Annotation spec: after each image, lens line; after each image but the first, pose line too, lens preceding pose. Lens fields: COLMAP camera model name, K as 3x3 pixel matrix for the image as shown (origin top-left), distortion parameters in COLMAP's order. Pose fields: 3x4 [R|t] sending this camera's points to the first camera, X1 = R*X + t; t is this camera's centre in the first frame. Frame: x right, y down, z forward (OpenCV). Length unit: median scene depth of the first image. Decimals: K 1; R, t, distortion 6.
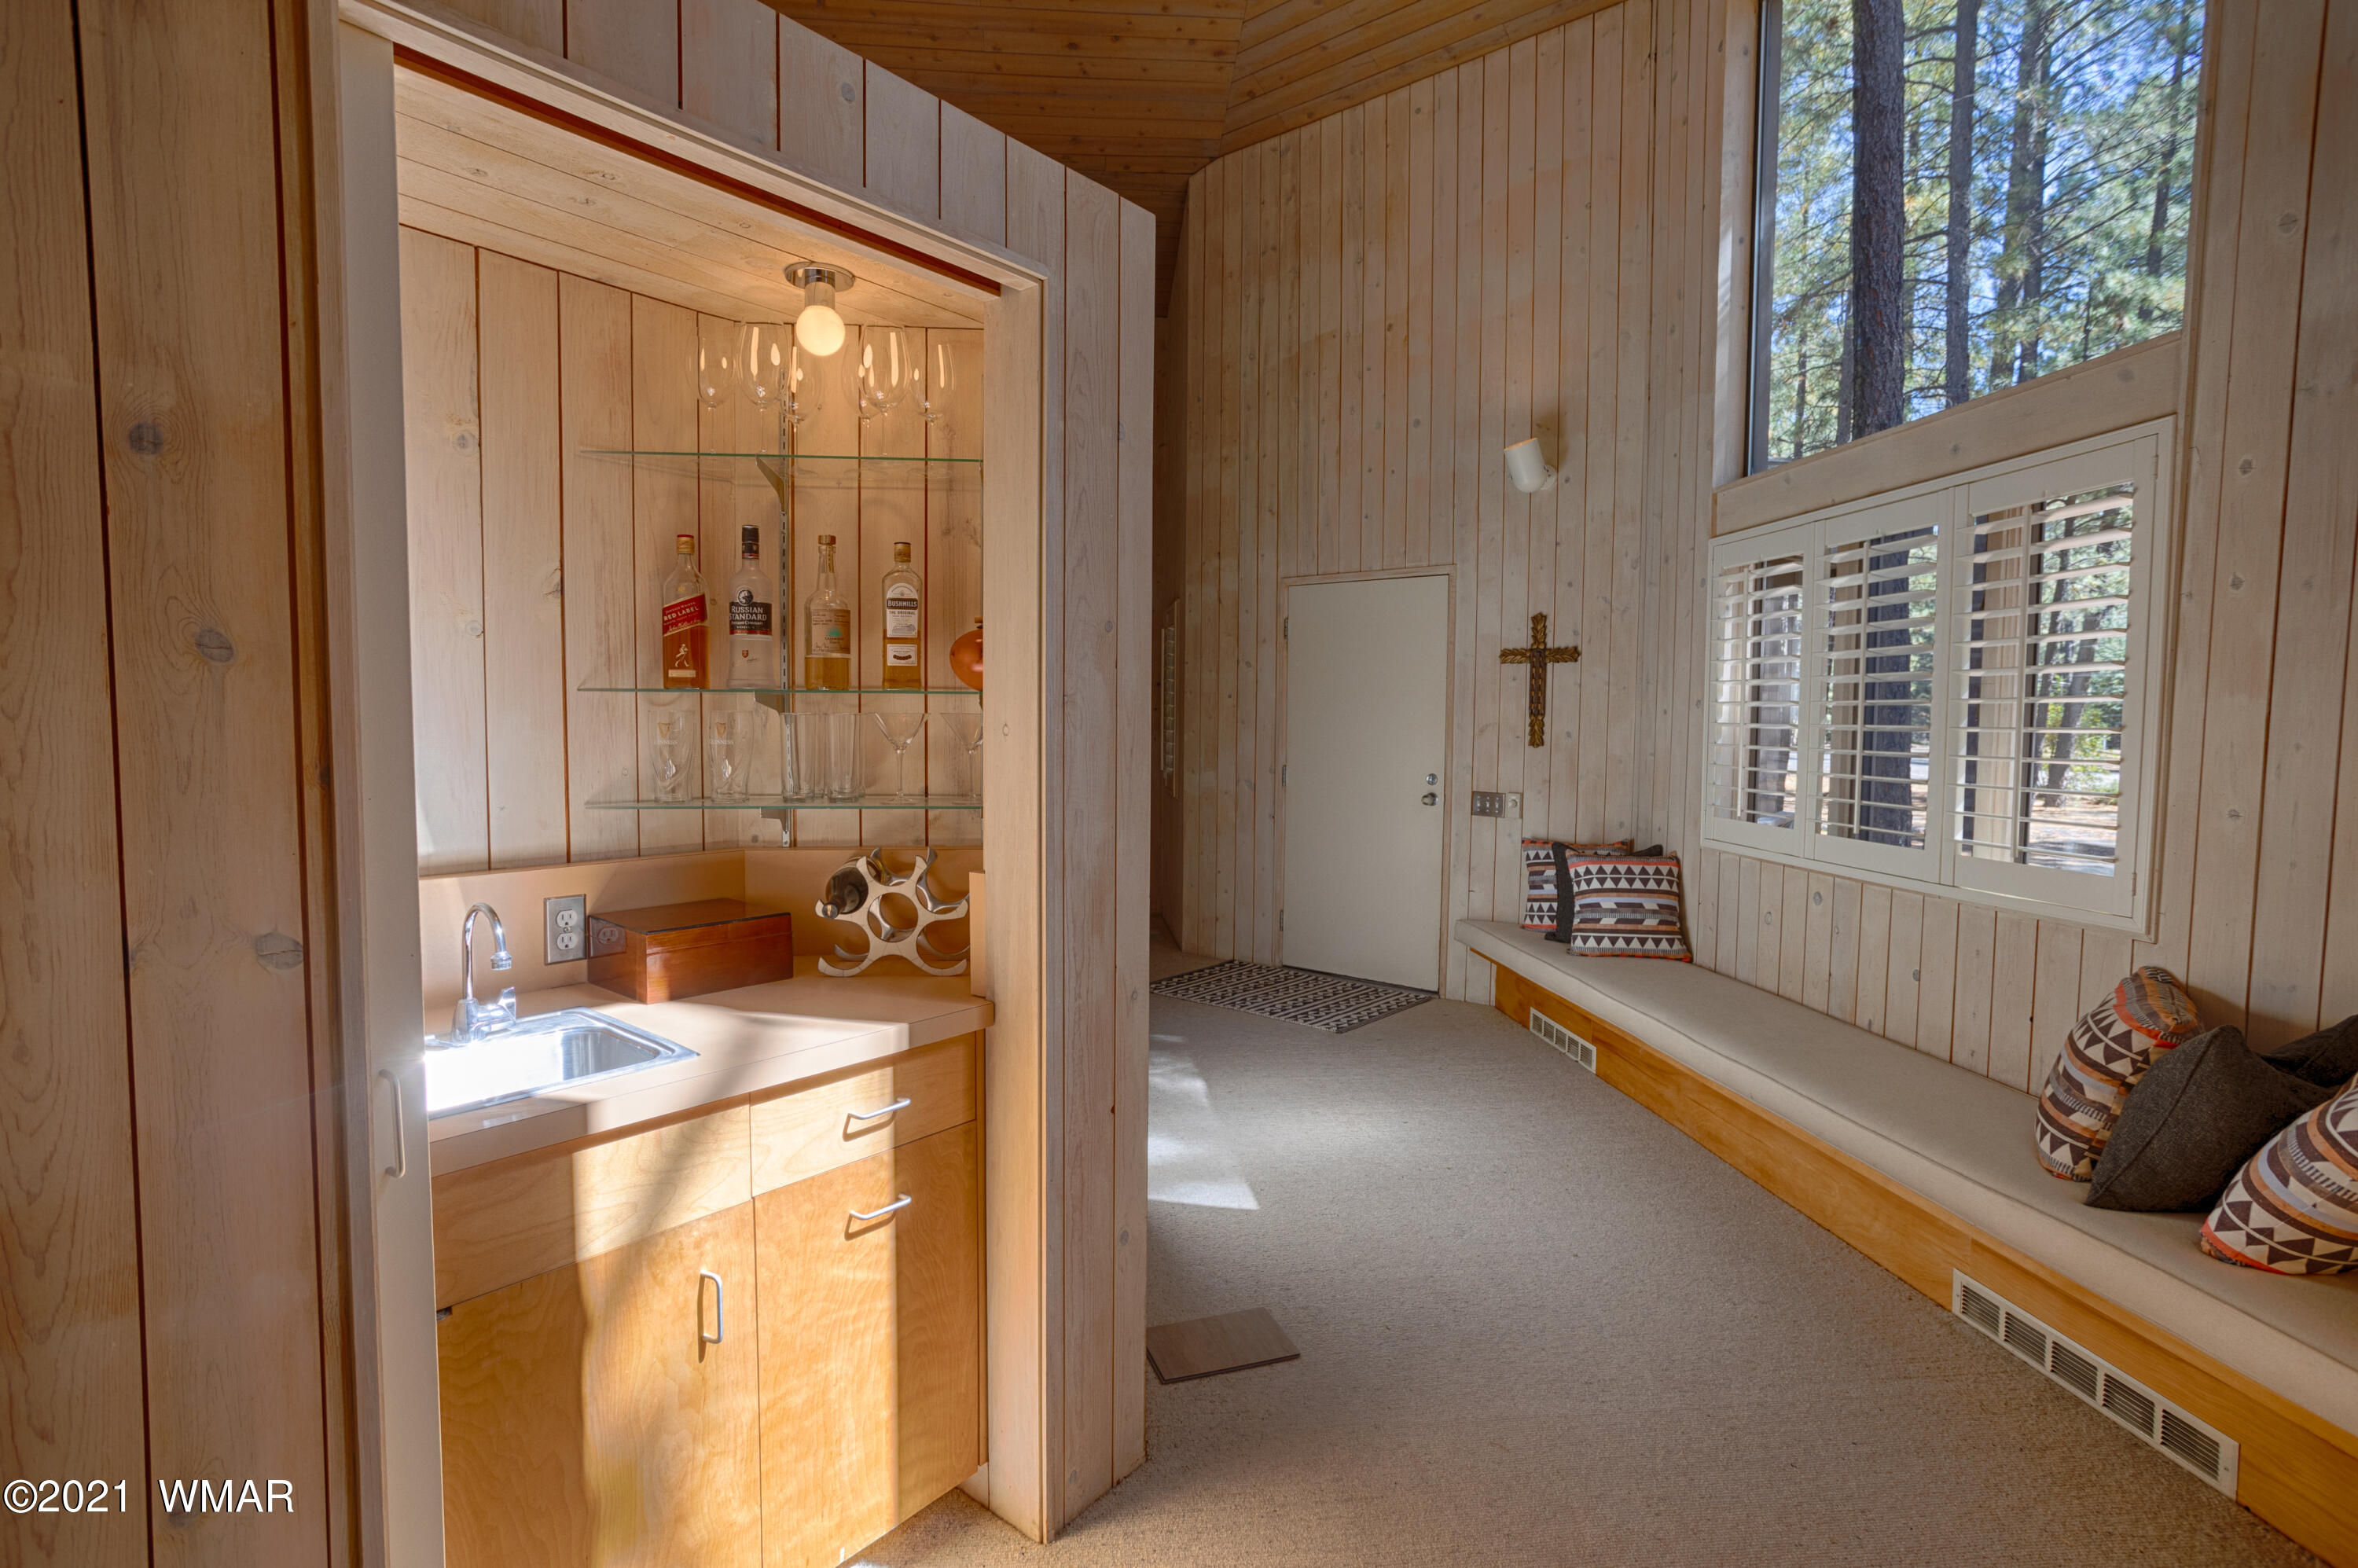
lens RADIAL K [[1133.0, 0, 1175.5], [0, 1133.0, 779.5], [0, 0, 1]] dist [-0.047720, 0.025007]
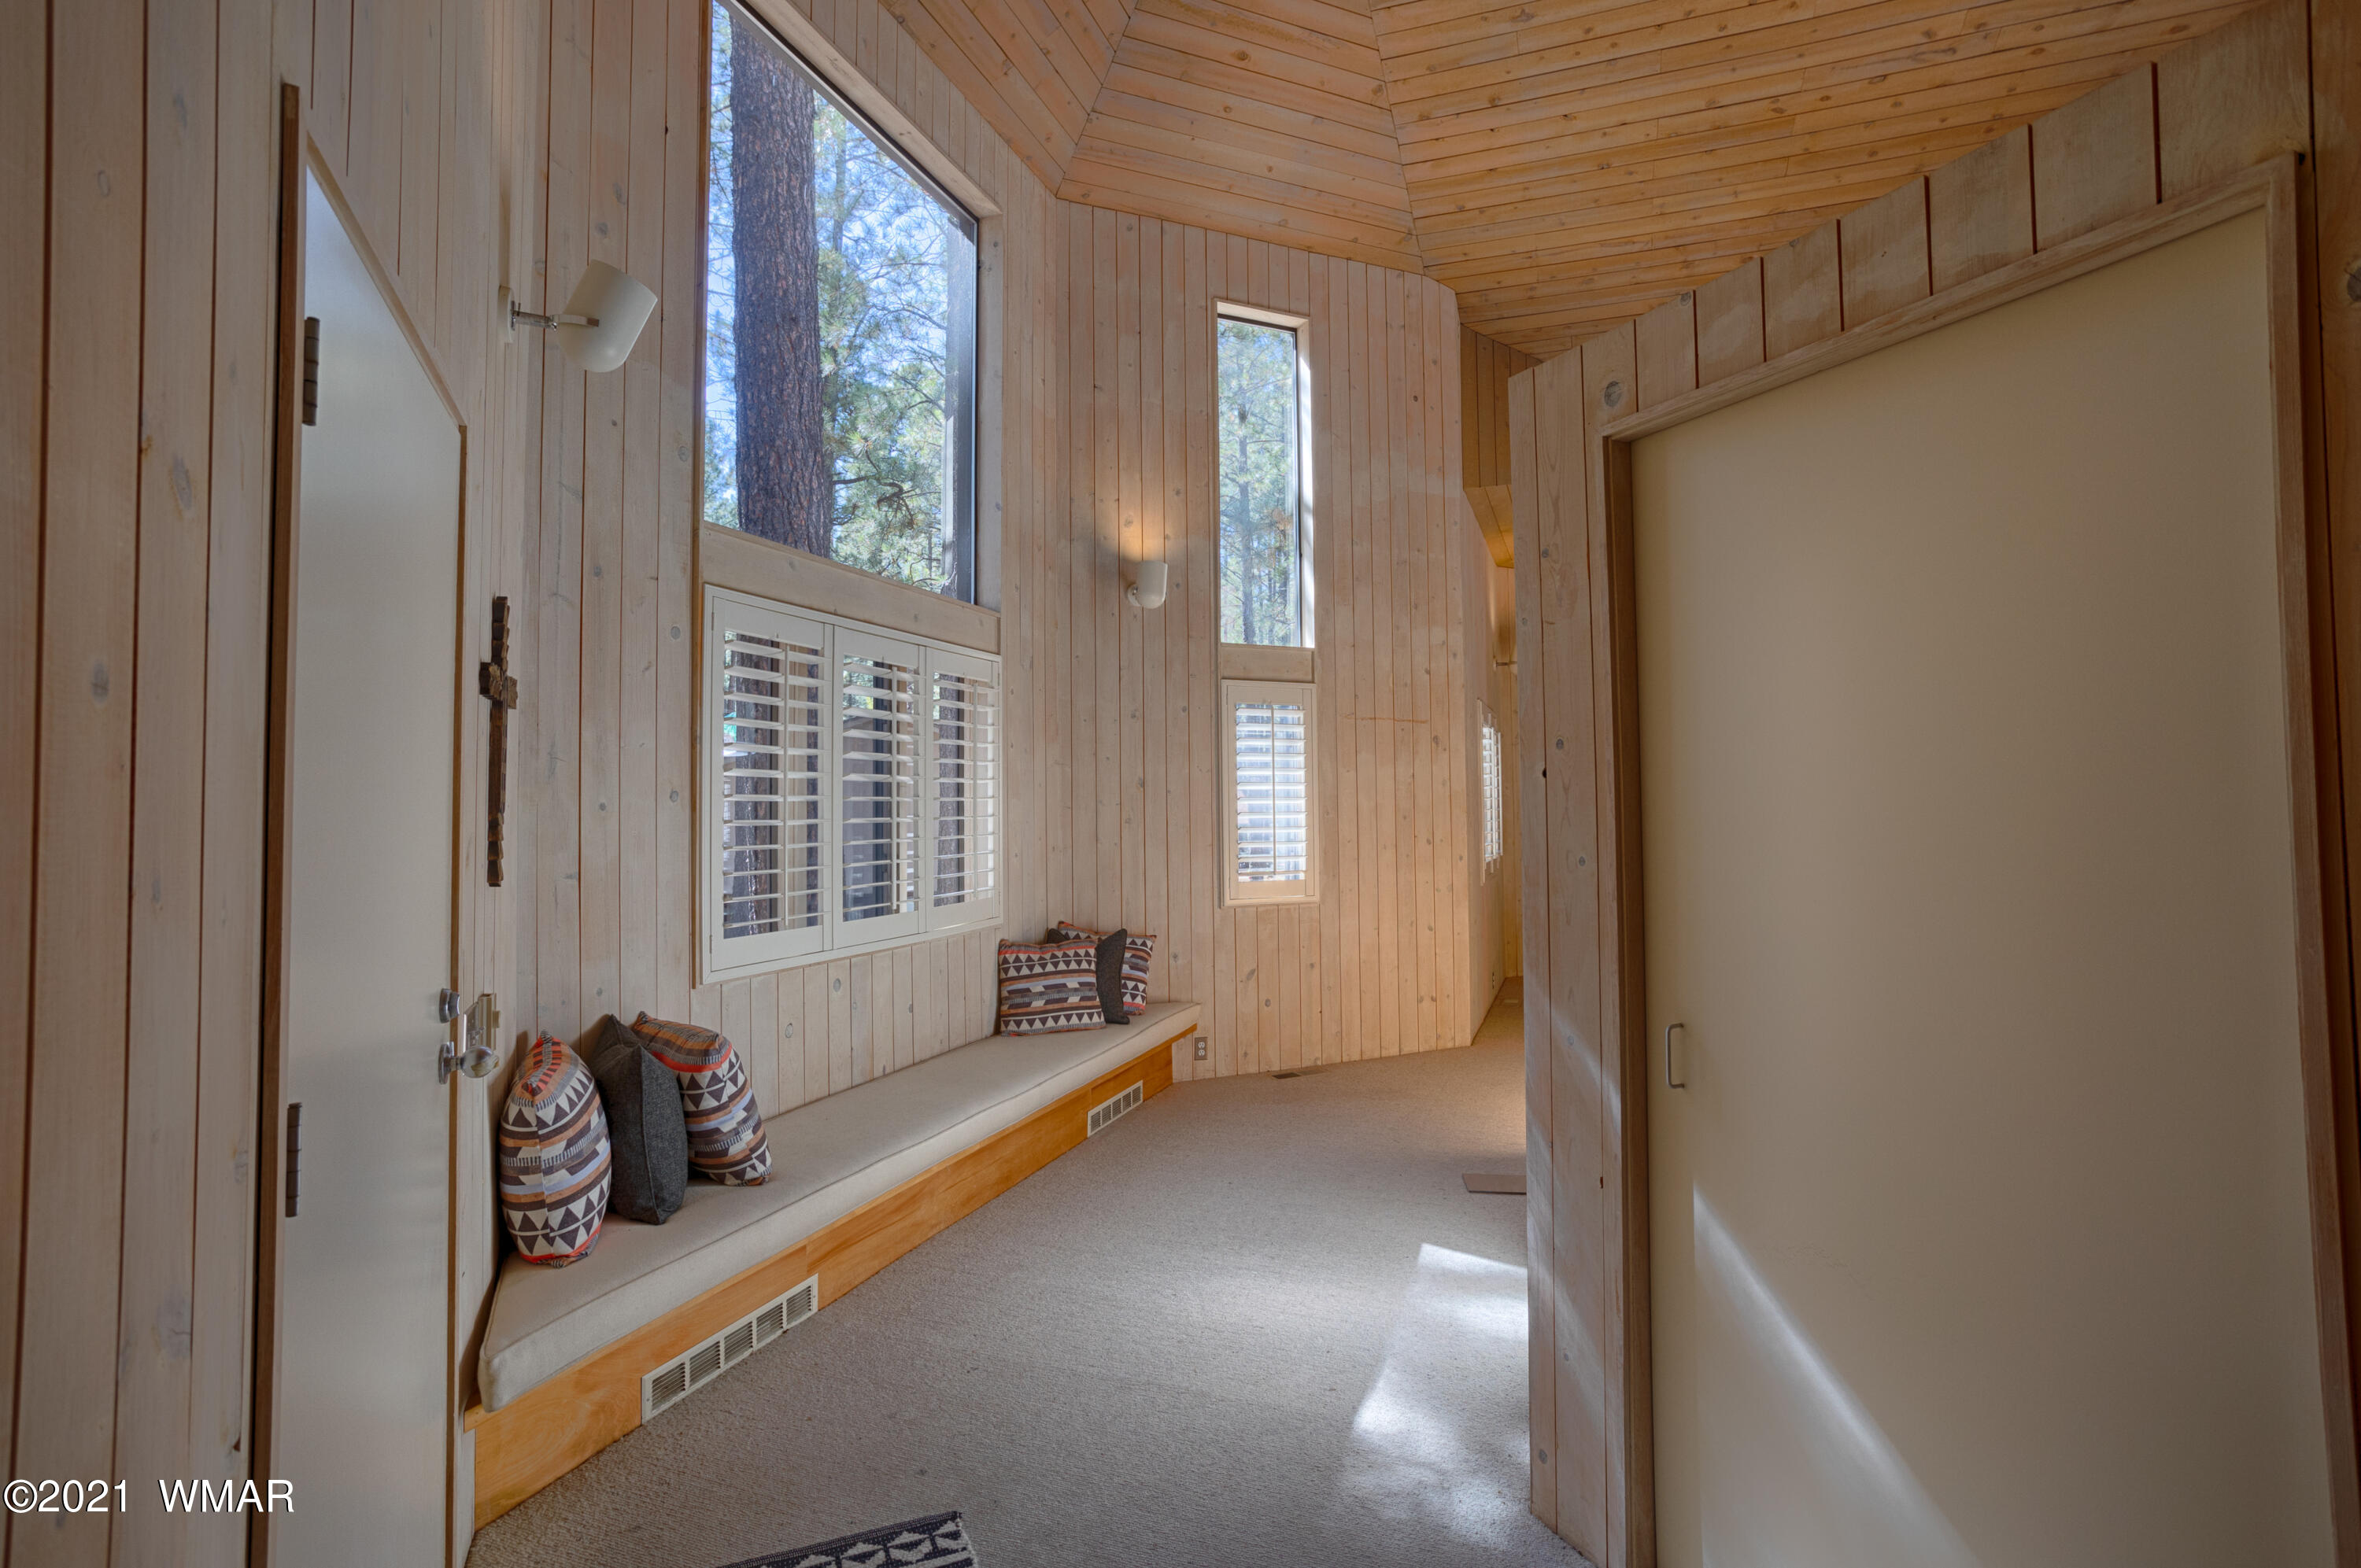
lens RADIAL K [[1134.3, 0, 1177.0], [0, 1134.3, 779.5], [0, 0, 1]] dist [-0.047720, 0.025007]
pose [[-0.895619, 0.021079, 0.444323, -0.183115], [0.036117, 0.999025, 0.025406, -0.101467], [-0.443354, 0.038802, -0.895506, 1.811242]]
